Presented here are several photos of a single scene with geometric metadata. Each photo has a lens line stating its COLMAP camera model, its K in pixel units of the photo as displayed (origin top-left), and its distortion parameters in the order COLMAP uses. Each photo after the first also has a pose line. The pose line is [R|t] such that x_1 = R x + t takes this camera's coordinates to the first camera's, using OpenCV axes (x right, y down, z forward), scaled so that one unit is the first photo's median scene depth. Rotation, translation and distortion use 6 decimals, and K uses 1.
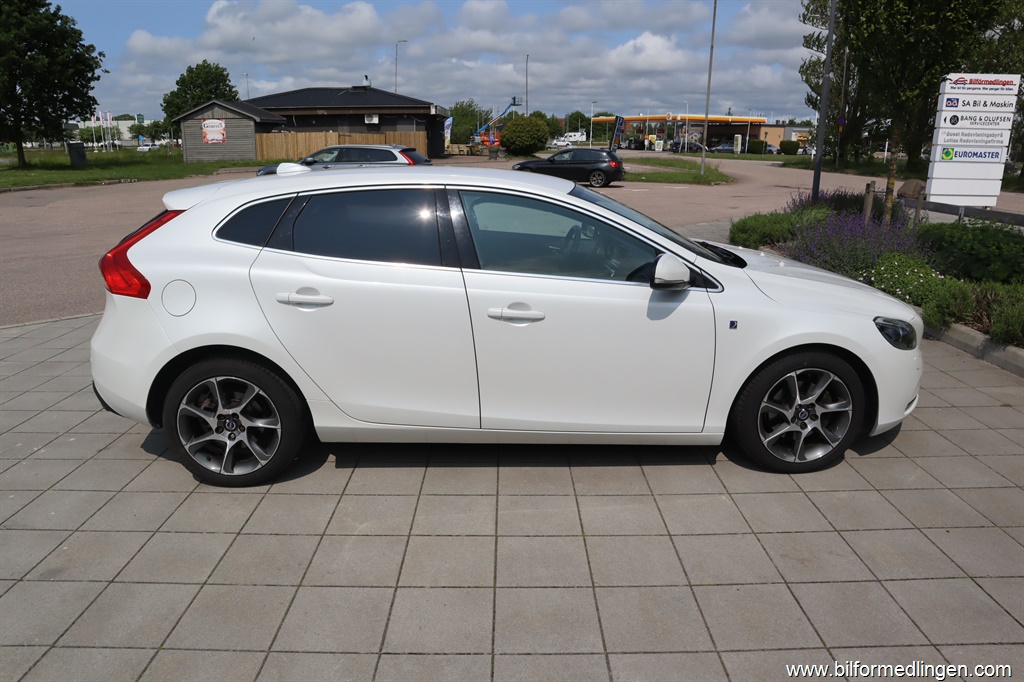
lens RADIAL K [[707.6, 0, 512.0], [0, 707.6, 341.0], [0, 0, 1]] dist [-0.125790, 0.074906]
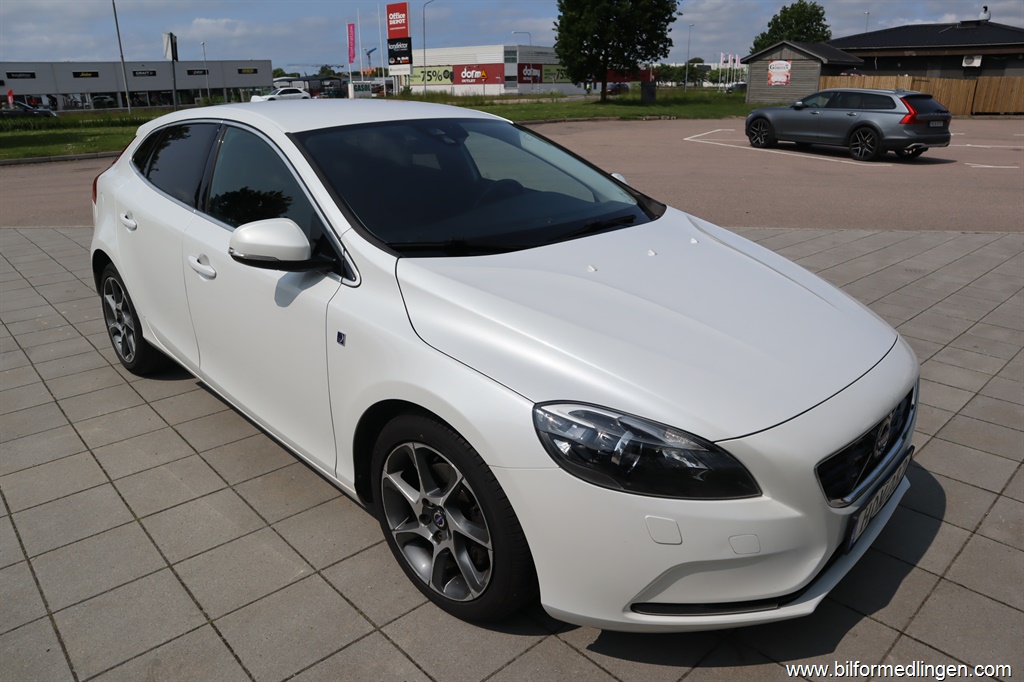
lens RADIAL K [[707.6, 0, 512.0], [0, 707.6, 341.0], [0, 0, 1]] dist [-0.125790, 0.074906]
pose [[0.677669, 0.243195, -0.693989, 0.092918], [-0.190867, 0.969558, 0.153384, -0.016020], [0.710165, 0.028516, 0.703458, 0.068783]]
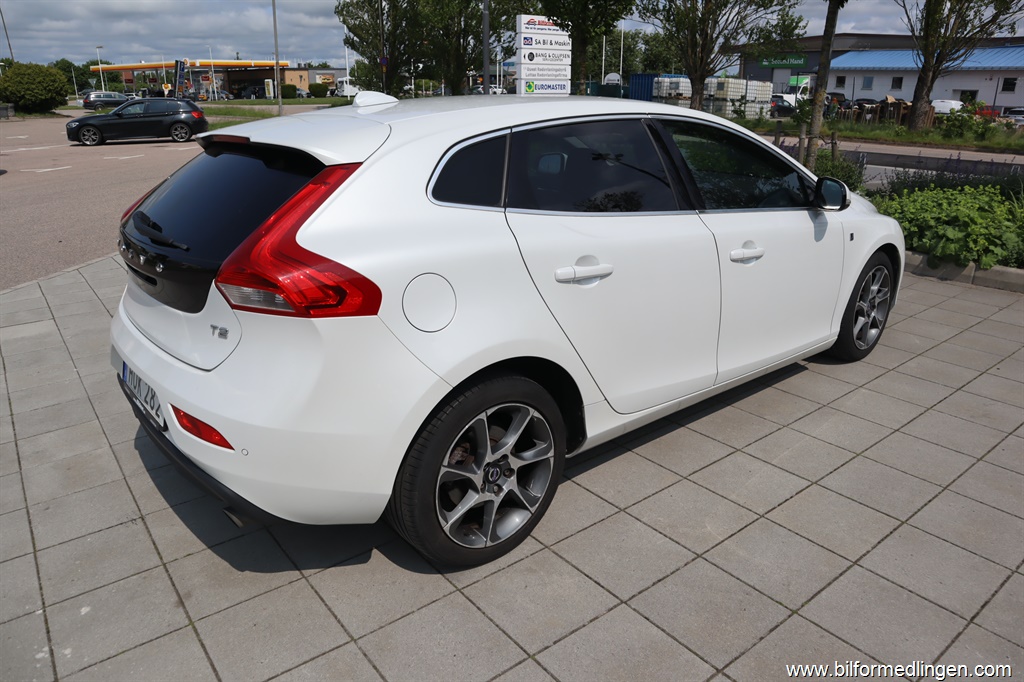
lens RADIAL K [[707.6, 0, 512.0], [0, 707.6, 341.0], [0, 0, 1]] dist [-0.125790, 0.074906]
pose [[0.794525, -0.213963, 0.568287, -0.080861], [0.172018, 0.976836, 0.127284, -0.009892], [-0.582358, -0.003375, 0.812926, 0.045103]]
